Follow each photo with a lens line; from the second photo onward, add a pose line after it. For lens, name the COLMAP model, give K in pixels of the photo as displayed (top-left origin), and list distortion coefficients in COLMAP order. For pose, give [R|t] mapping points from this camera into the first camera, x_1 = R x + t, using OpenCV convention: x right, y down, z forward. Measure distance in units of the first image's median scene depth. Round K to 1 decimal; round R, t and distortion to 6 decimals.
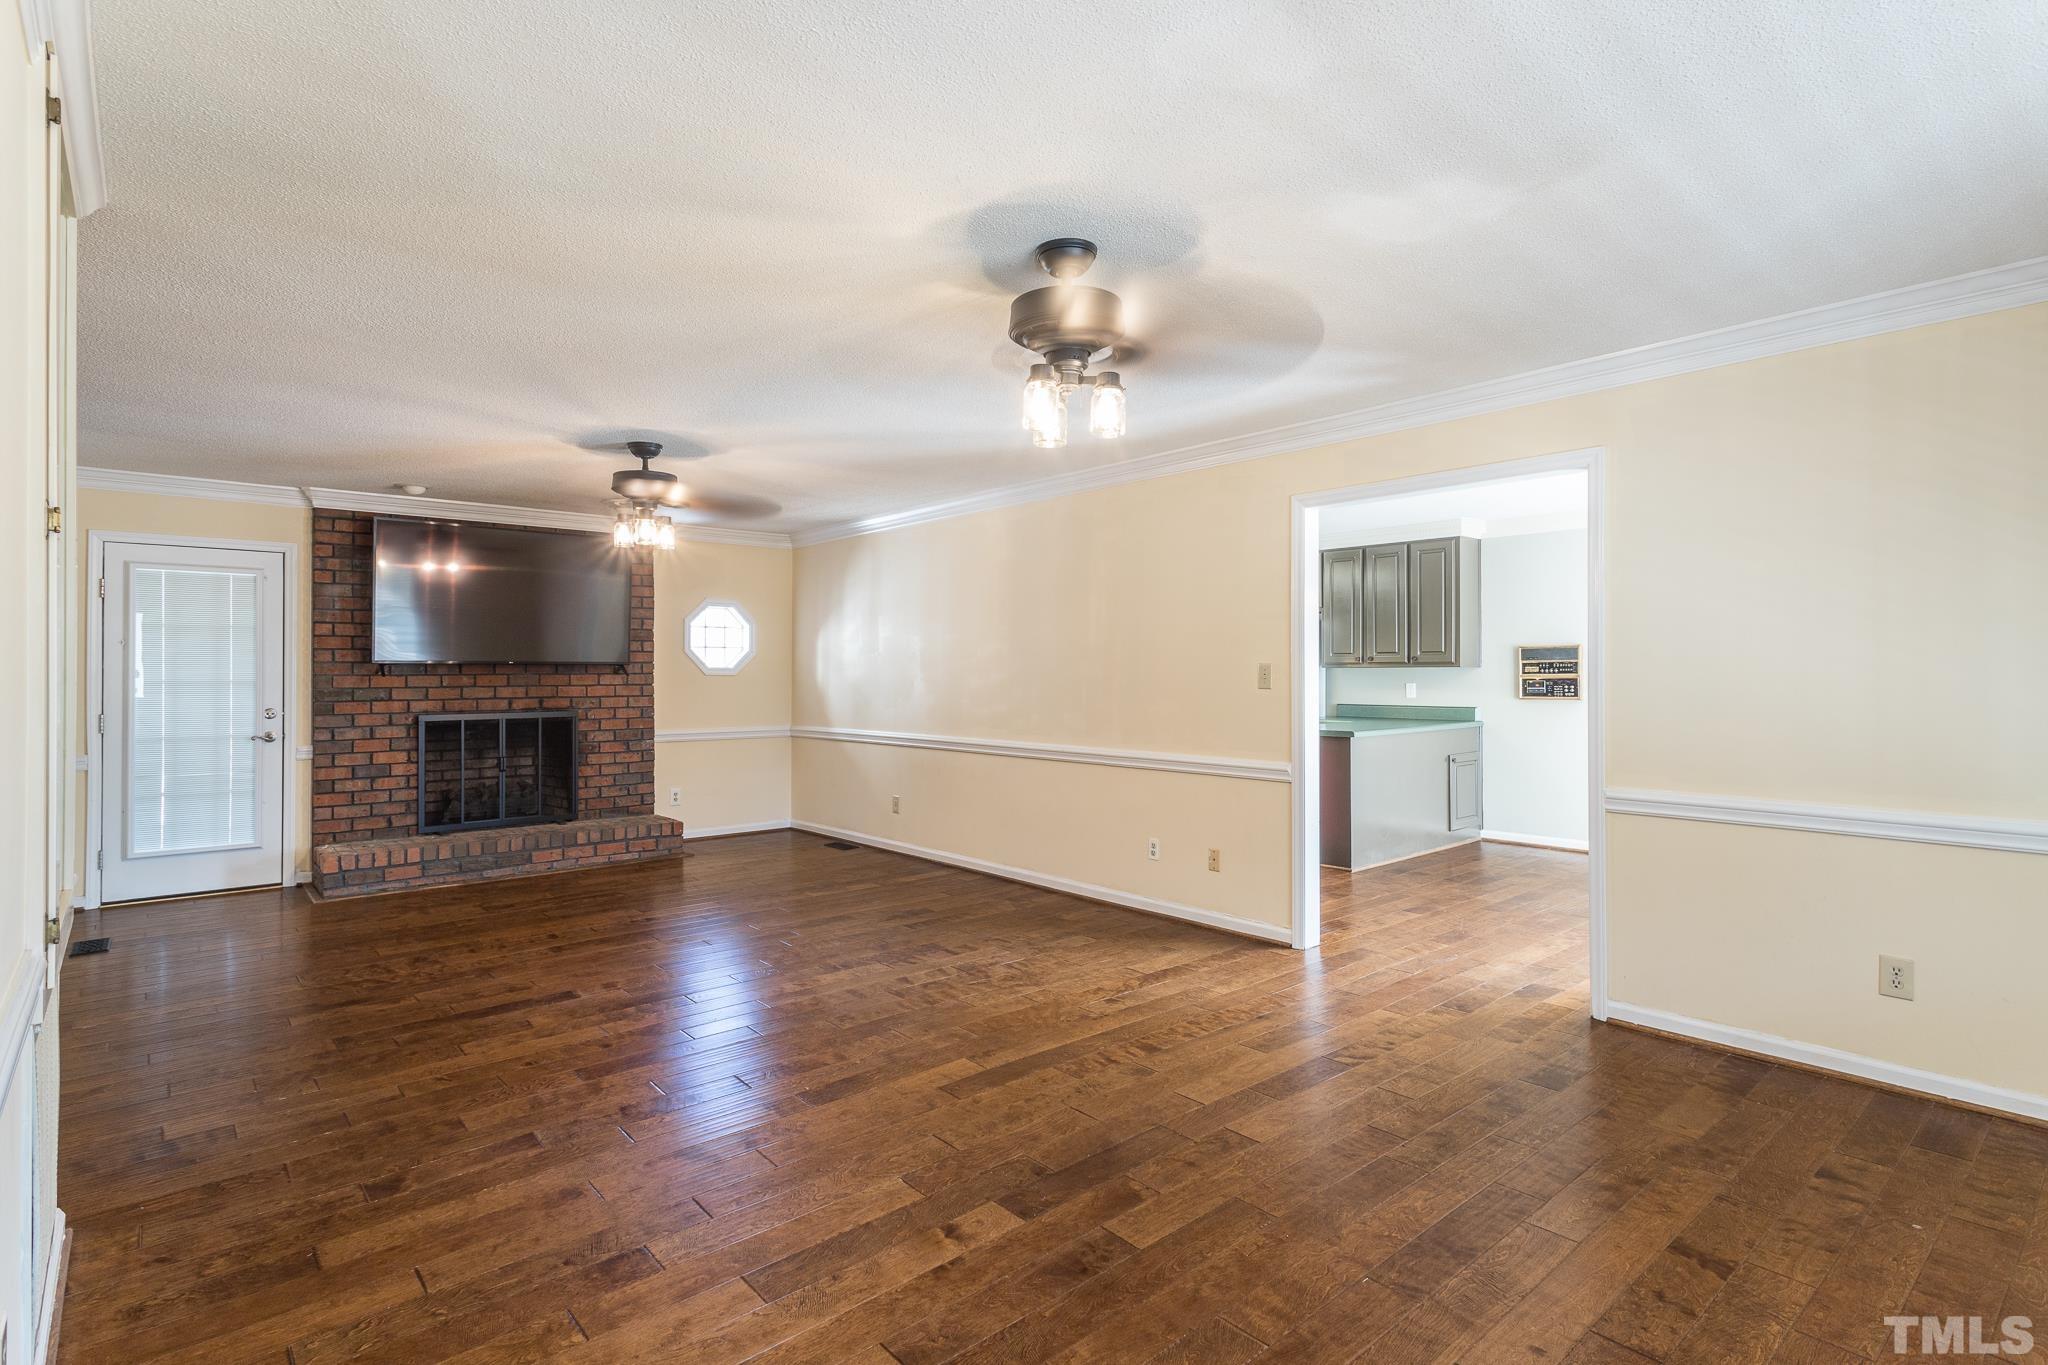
lens RADIAL K [[996.5, 0, 1018.5], [0, 996.5, 667.1], [0, 0, 1]] dist [0.001789, 0.000301]
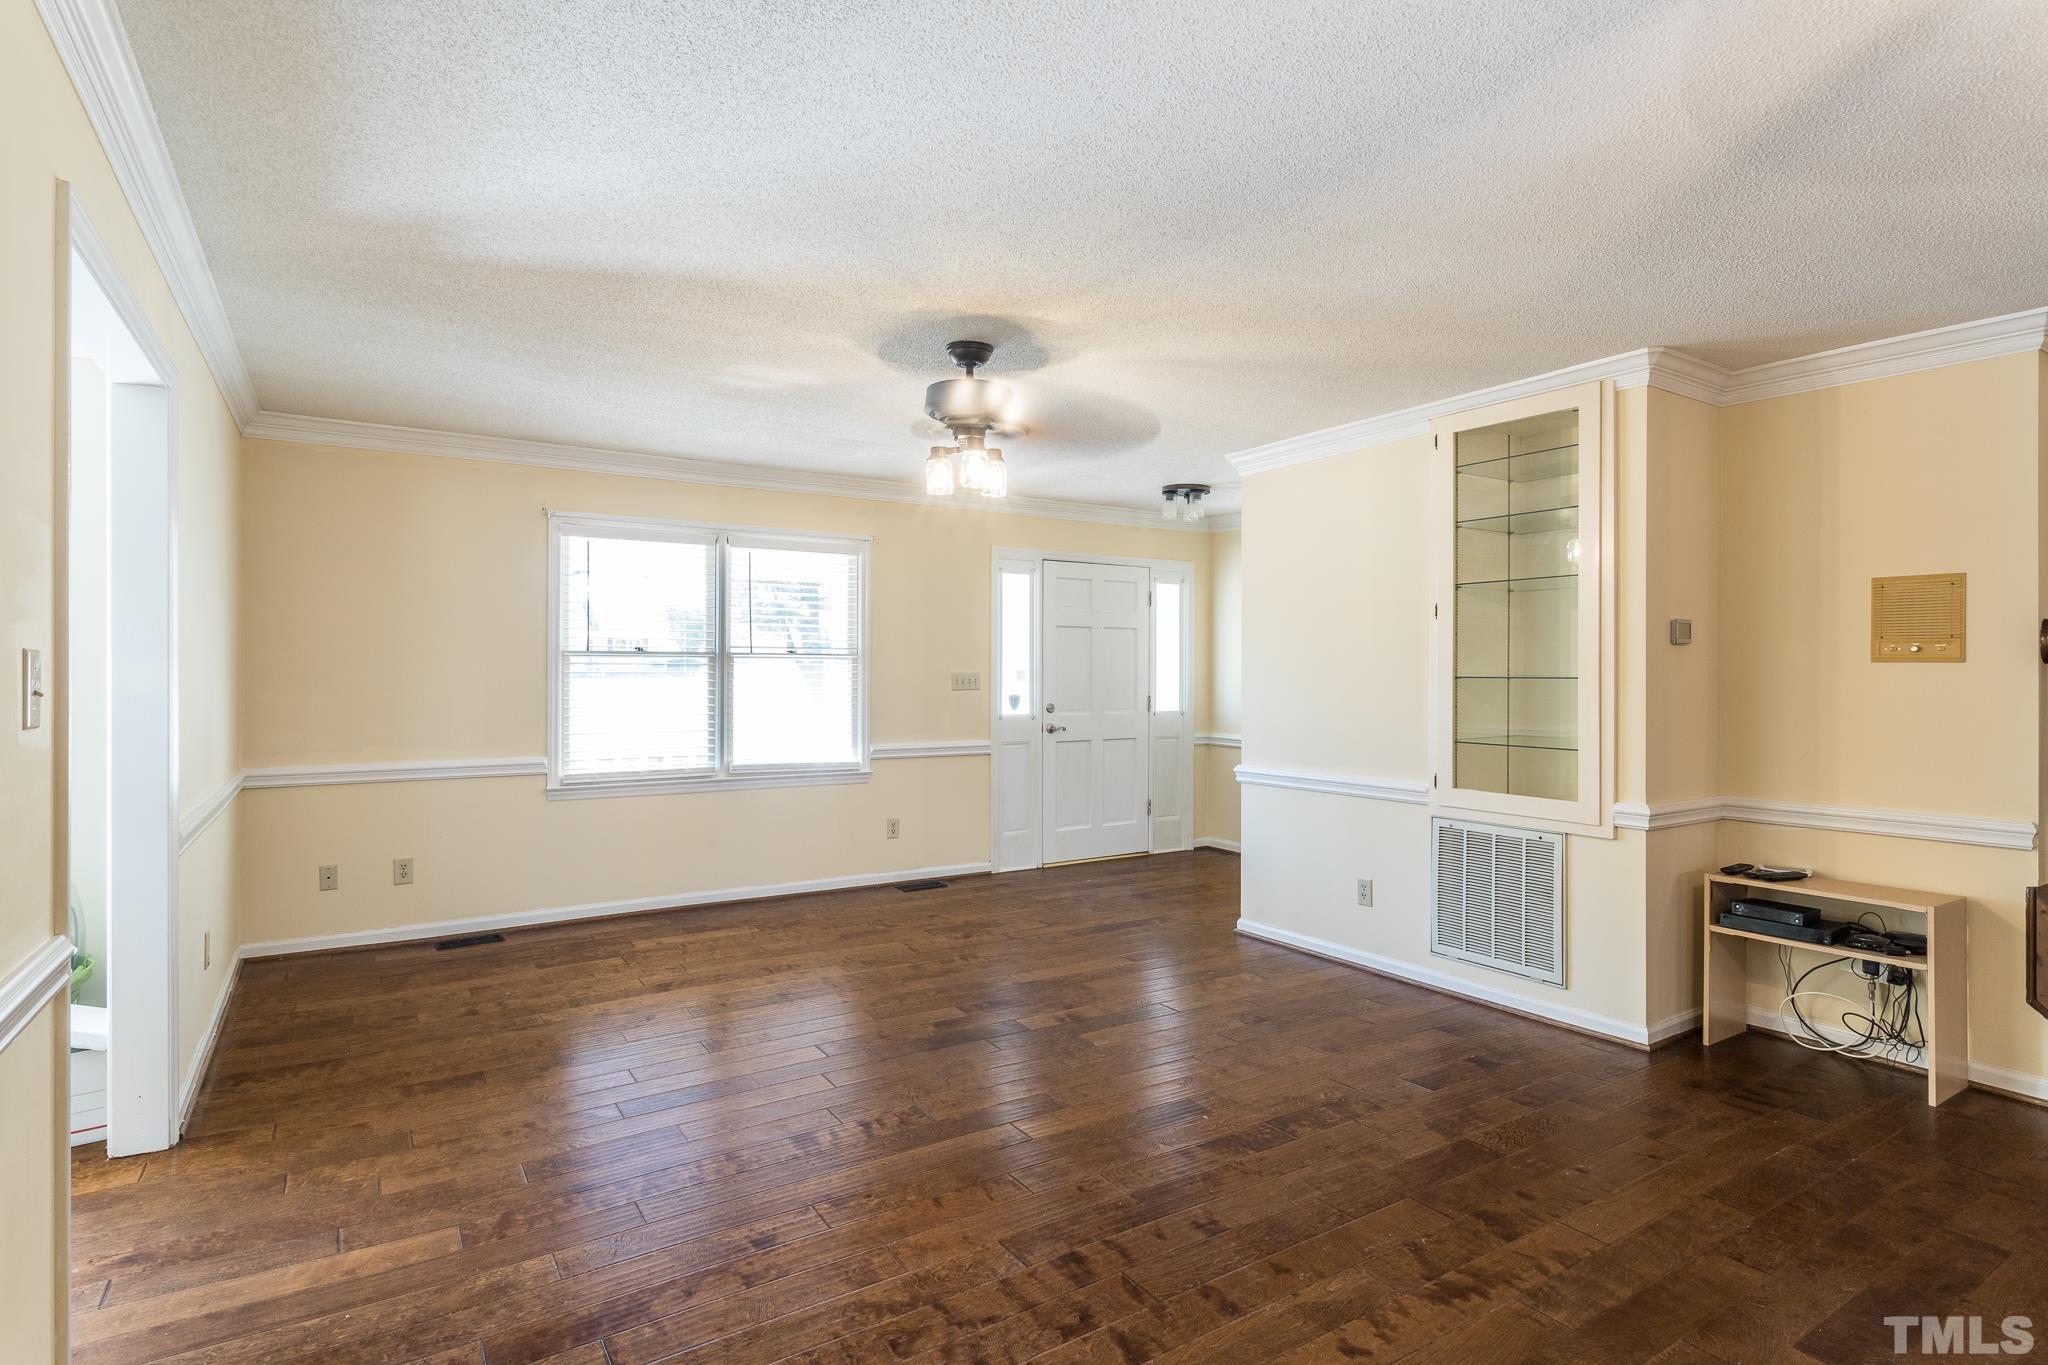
lens RADIAL K [[1055.1, 0, 1024.0], [0, 1055.1, 682.5], [0, 0, 1]] dist [-0.007948, -0.000285]
pose [[-0.991039, -0.000491, 0.133569, -0.086049], [0.000169, 0.999988, 0.004931, 0.003733], [-0.133570, 0.004910, -0.991027, 0.982852]]
